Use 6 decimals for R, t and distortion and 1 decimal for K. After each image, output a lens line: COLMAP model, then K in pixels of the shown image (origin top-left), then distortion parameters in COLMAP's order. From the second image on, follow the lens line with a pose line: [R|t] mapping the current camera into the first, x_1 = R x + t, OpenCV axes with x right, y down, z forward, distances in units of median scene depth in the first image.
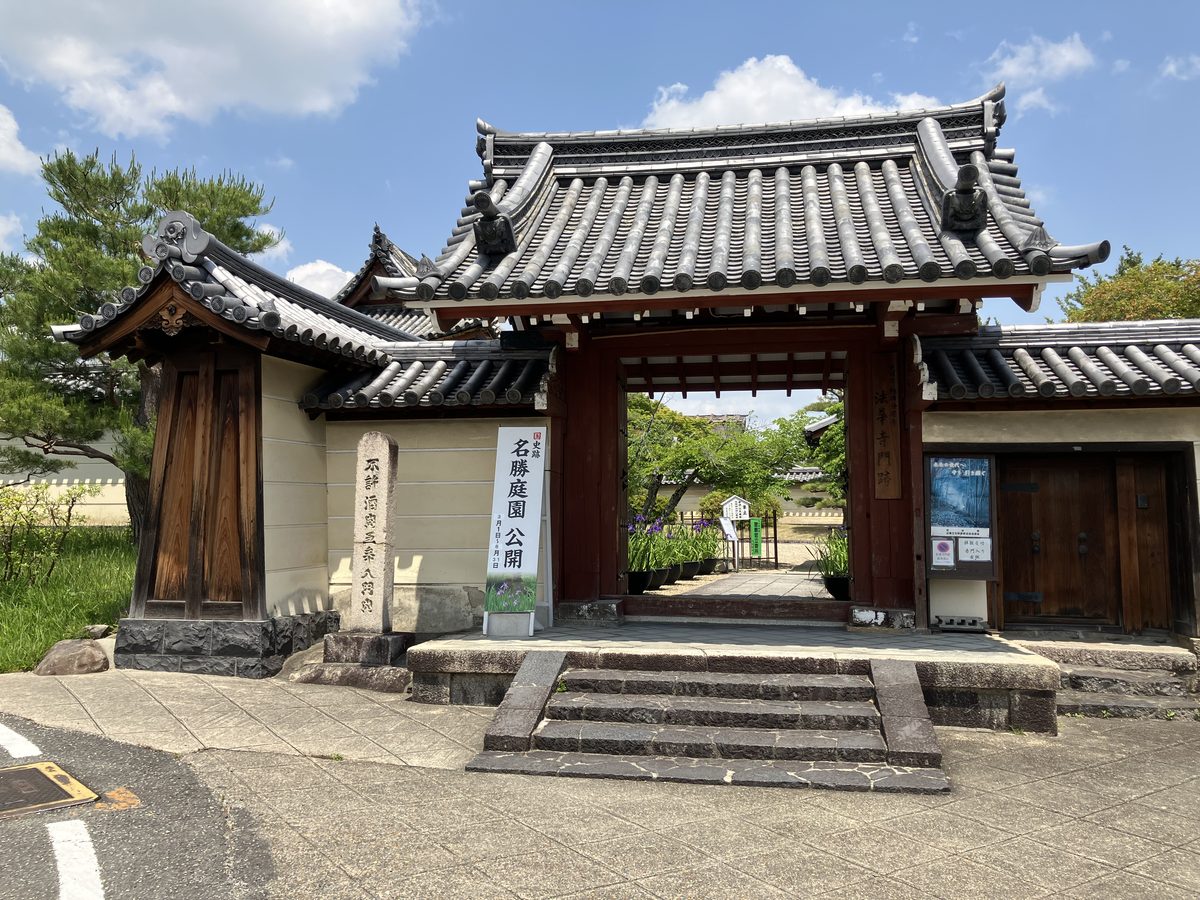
lens RADIAL K [[957.1, 0, 598.2], [0, 957.1, 432.4], [0, 0, 1]] dist [-0.002436, 0.001145]
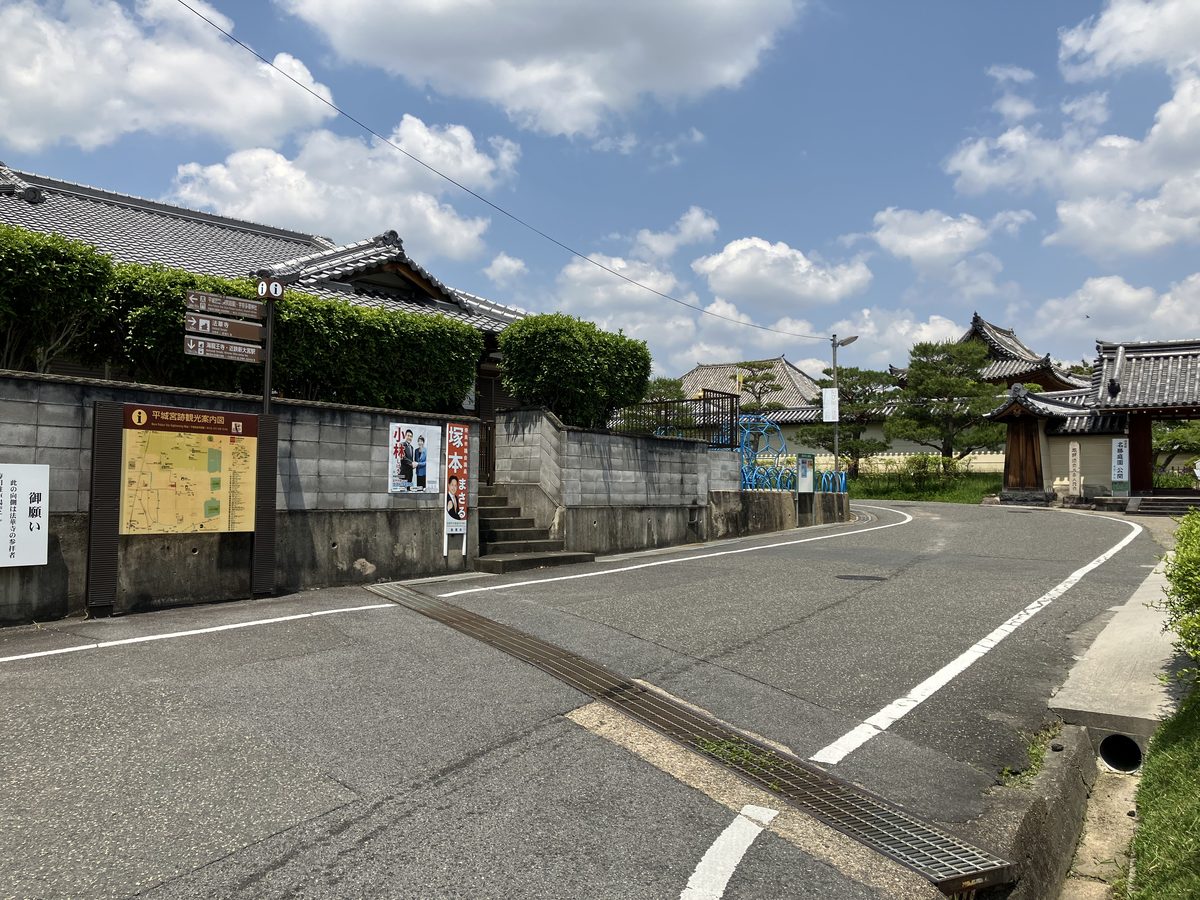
lens RADIAL K [[957.1, 0, 598.2], [0, 957.1, 432.4], [0, 0, 1]] dist [-0.002436, 0.001145]
pose [[0.901222, -0.016366, -0.433048, -0.254407], [0.031948, 0.999077, 0.028728, -0.169192], [0.432178, -0.039725, 0.900913, -2.630225]]
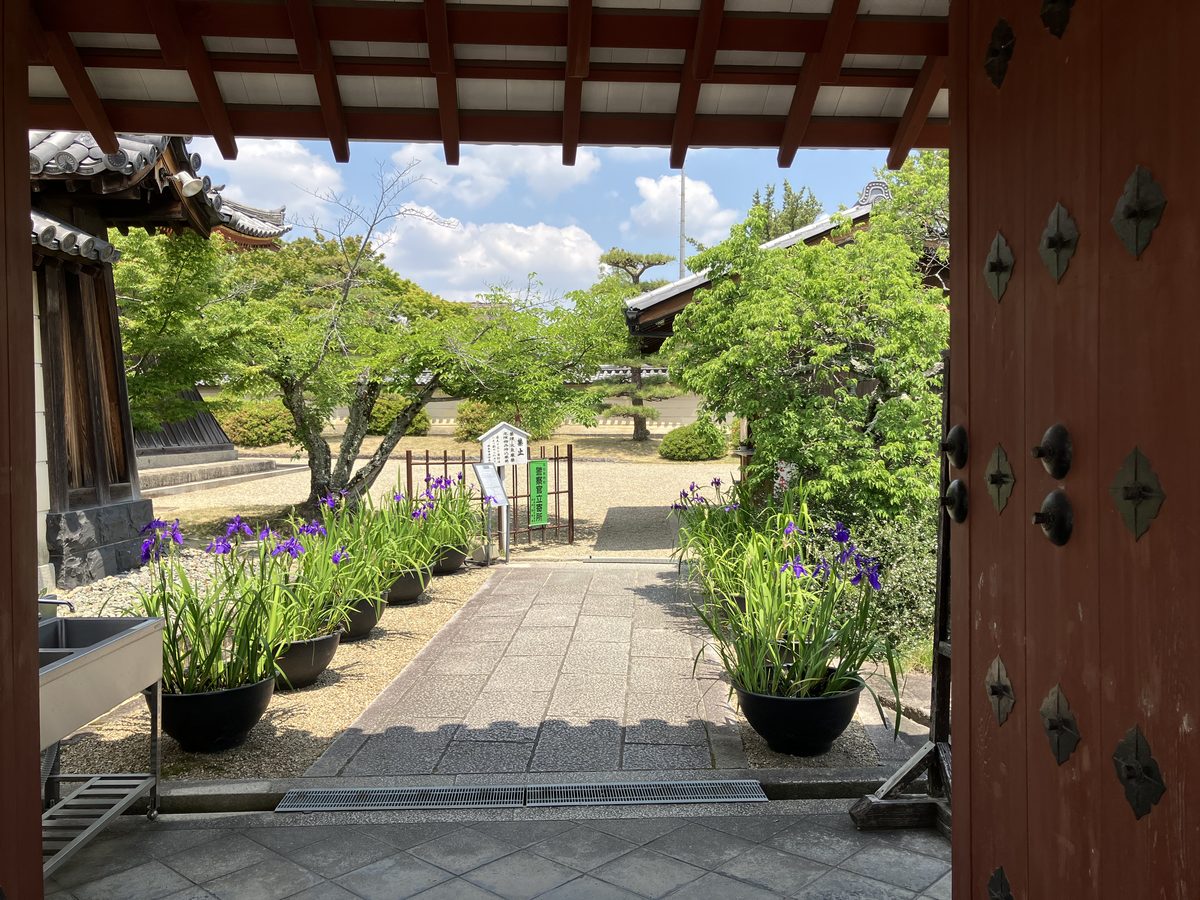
lens RADIAL K [[957.1, 0, 598.2], [0, 957.1, 432.4], [0, 0, 1]] dist [-0.002436, 0.001145]
pose [[0.971113, -0.007248, 0.238510, 0.121376], [-0.019565, 0.993755, 0.109859, 0.017771], [-0.237817, -0.111352, 0.964906, 0.856125]]
